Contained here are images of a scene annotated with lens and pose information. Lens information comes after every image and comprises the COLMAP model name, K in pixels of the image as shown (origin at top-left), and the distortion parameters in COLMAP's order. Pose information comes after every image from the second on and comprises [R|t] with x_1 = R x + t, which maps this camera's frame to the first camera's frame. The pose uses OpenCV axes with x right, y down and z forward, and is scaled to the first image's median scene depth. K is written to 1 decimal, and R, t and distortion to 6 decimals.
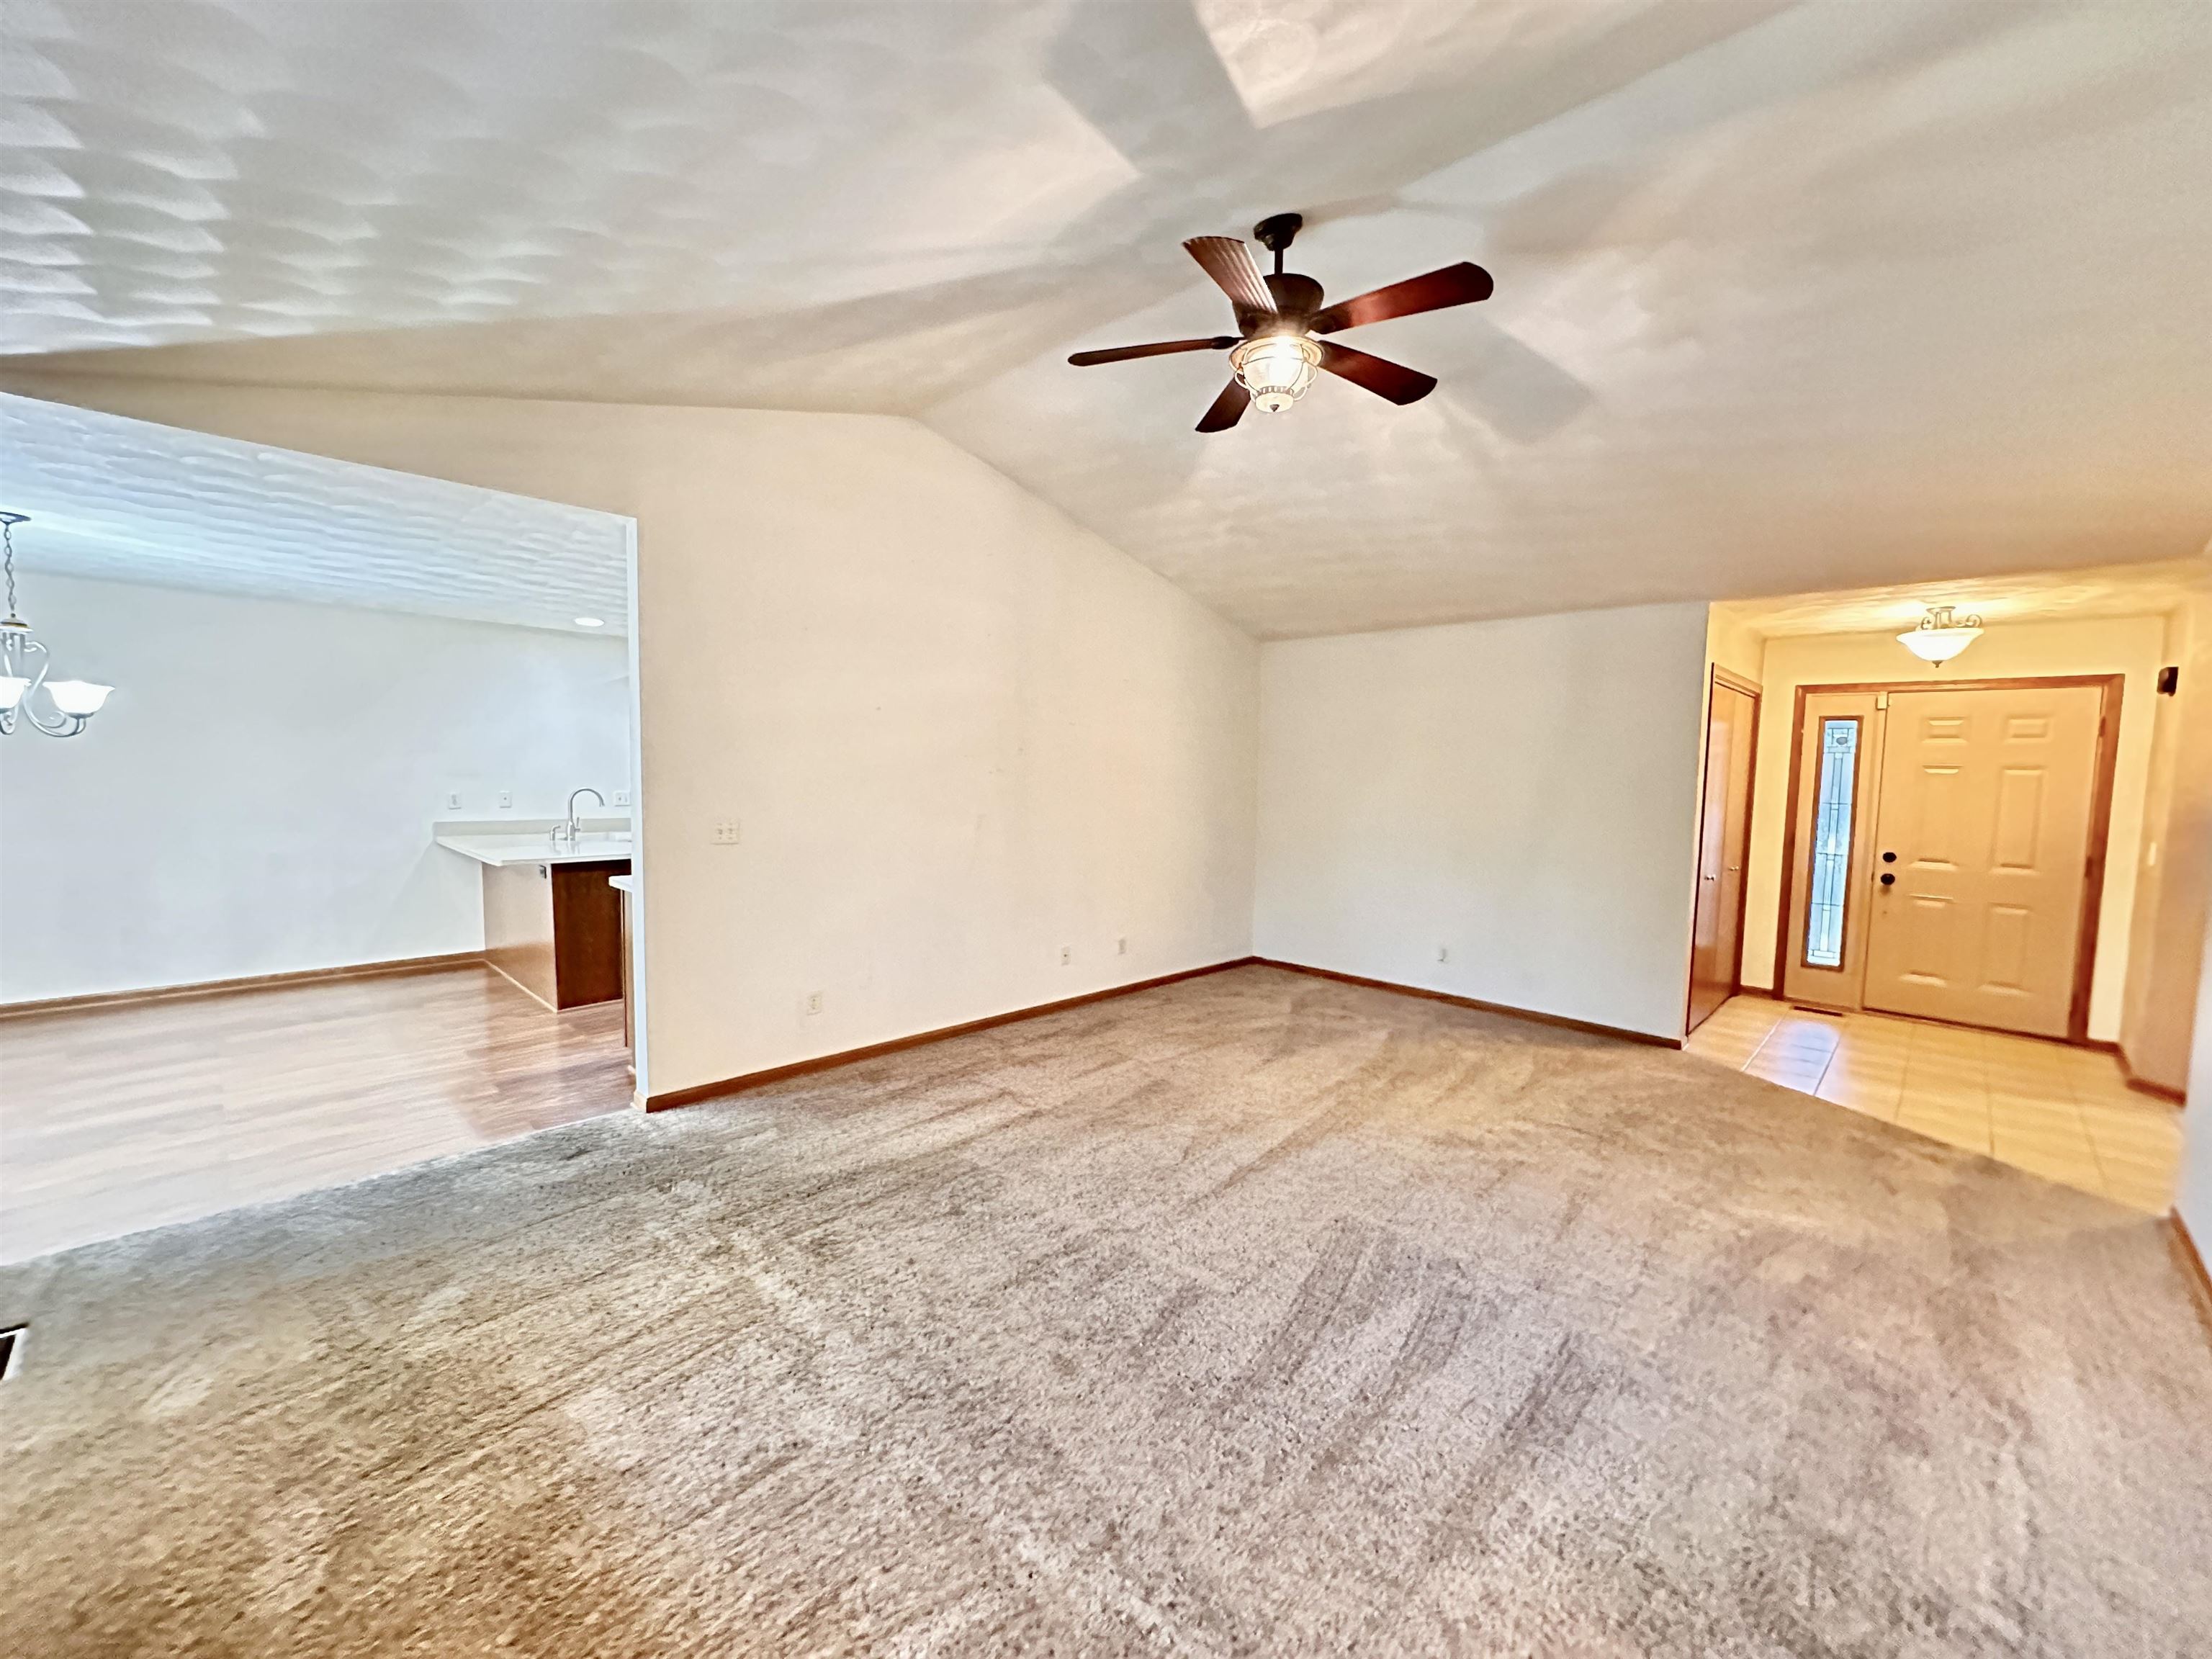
lens RADIAL K [[884.1, 0, 1103.4], [0, 884.1, 834.3], [0, 0, 1]] dist [-0.000860, 0.000188]
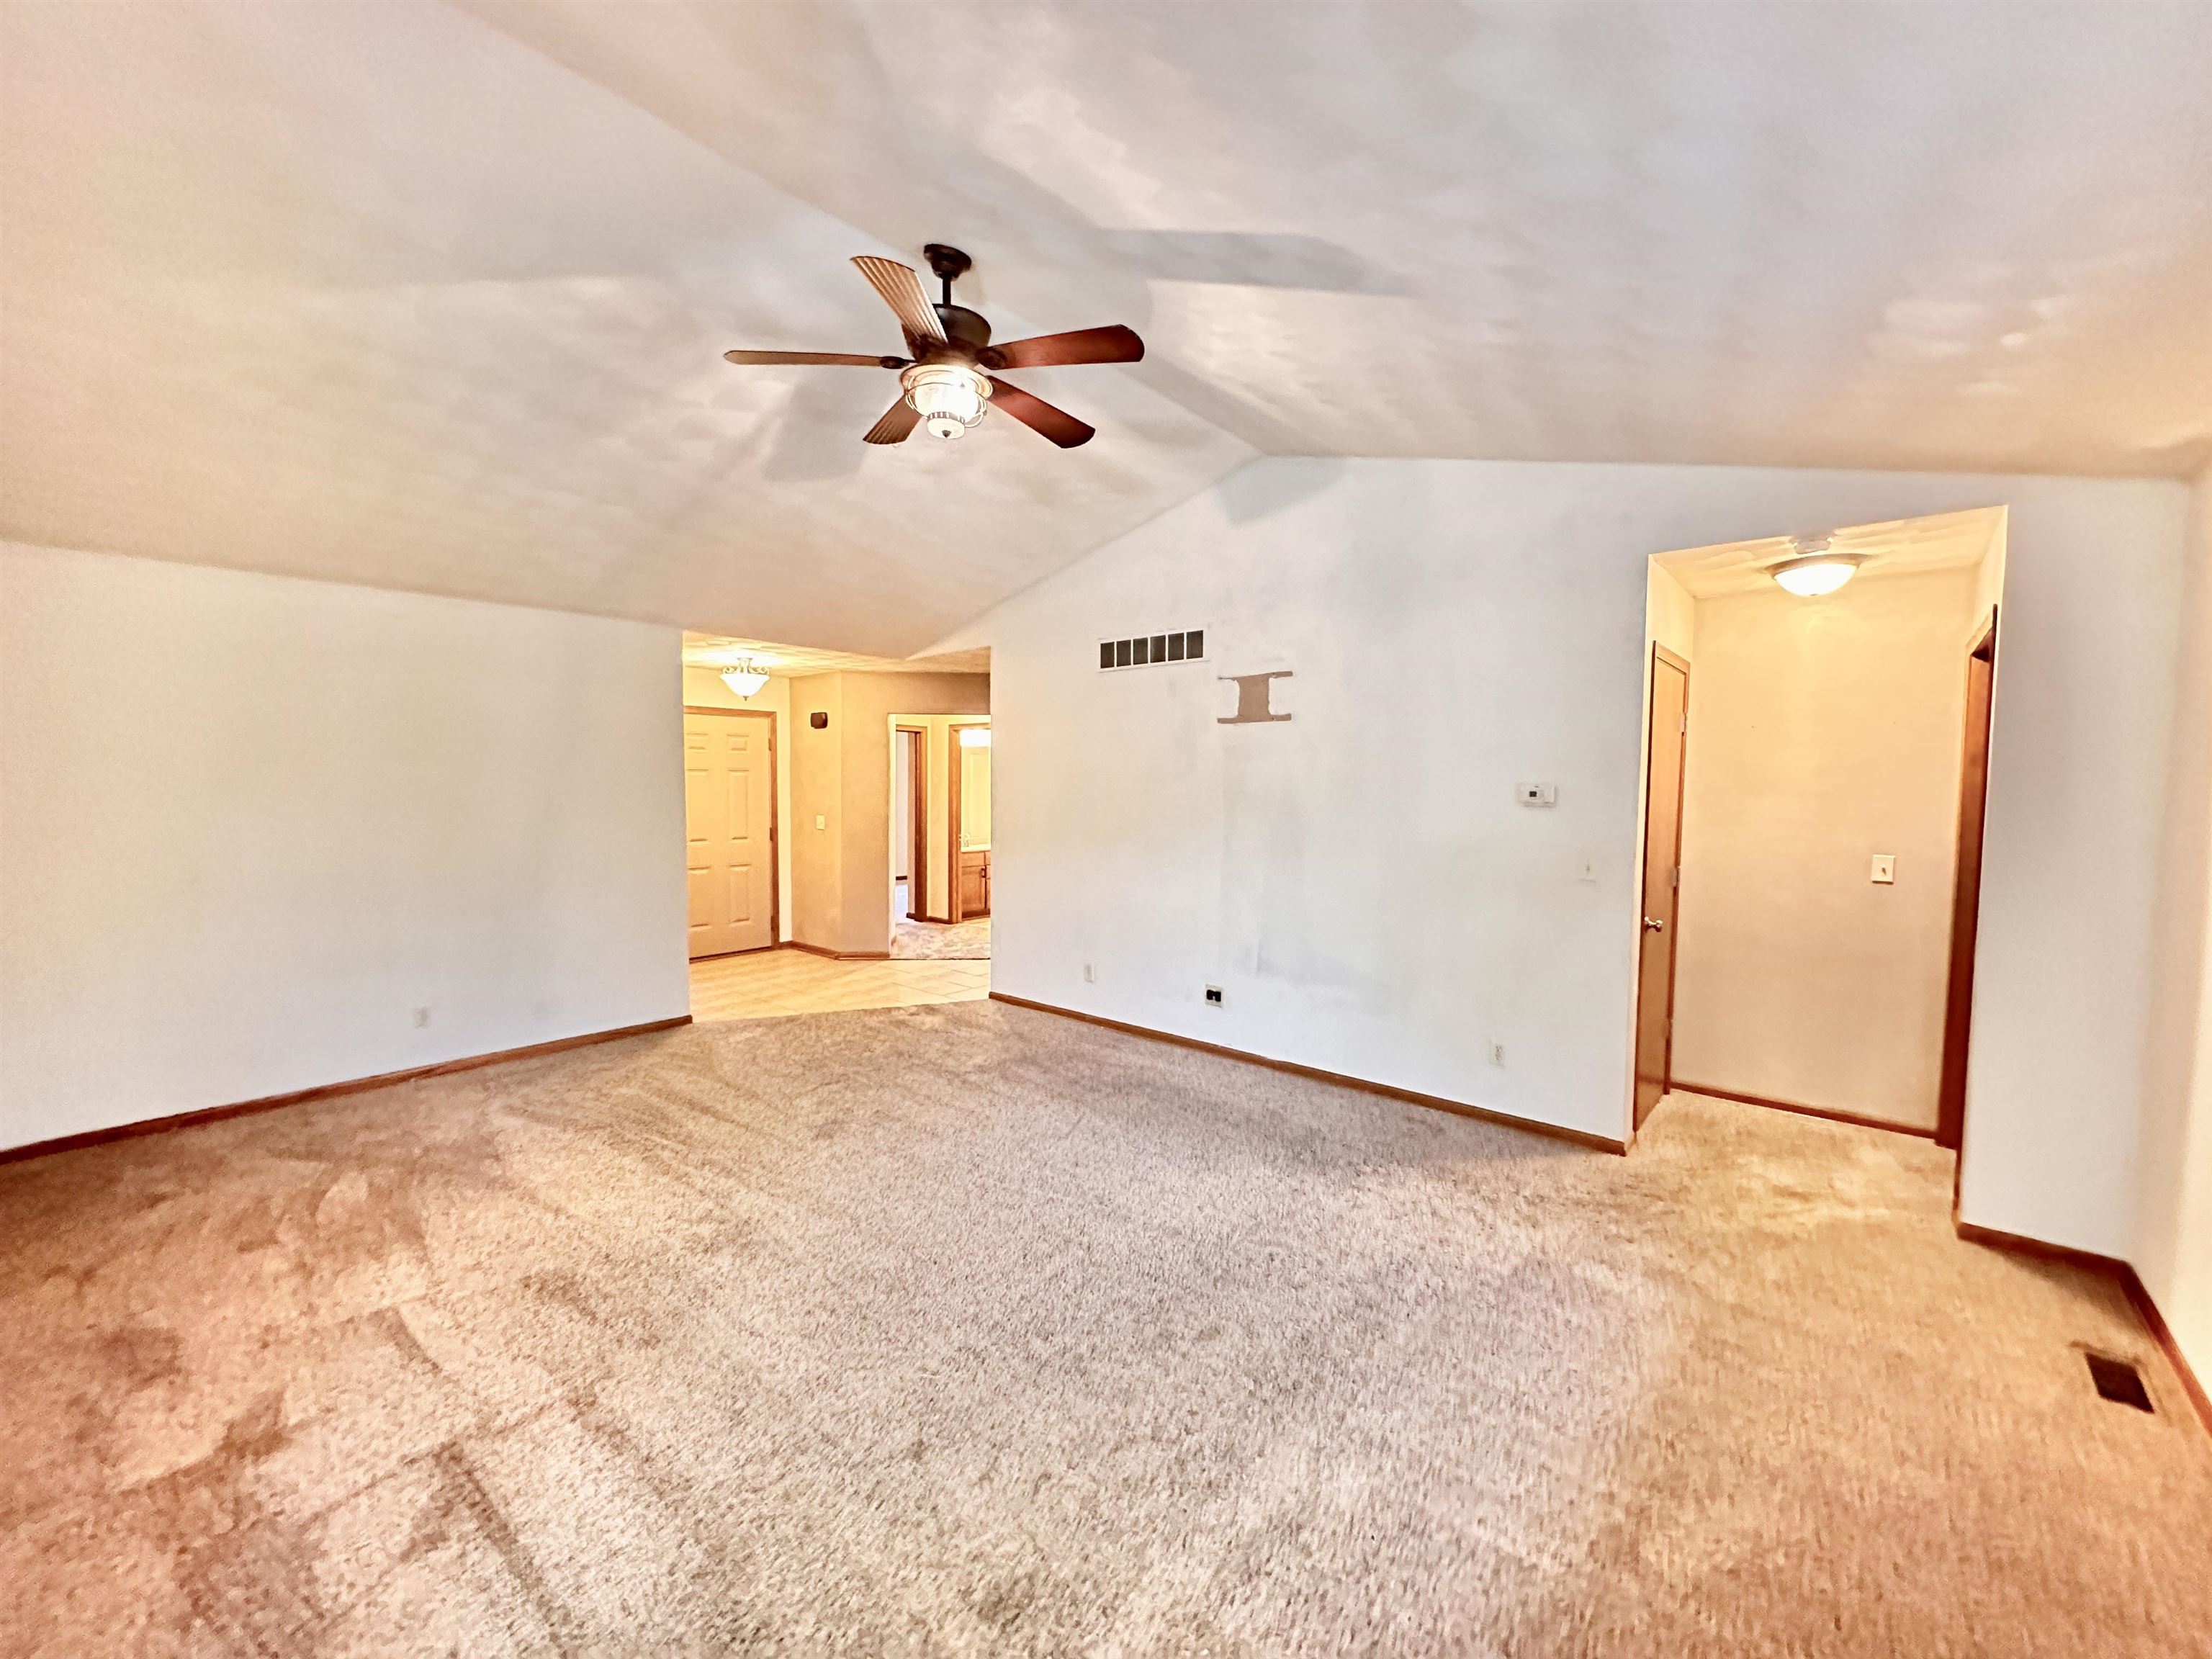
lens RADIAL K [[884.1, 0, 1103.4], [0, 884.1, 834.3], [0, 0, 1]] dist [-0.000860, 0.000188]
pose [[-0.062558, -0.080840, 0.994762, -0.562988], [0.070438, 0.993871, 0.085197, -0.064770], [-0.995553, 0.075399, -0.056480, 0.593260]]
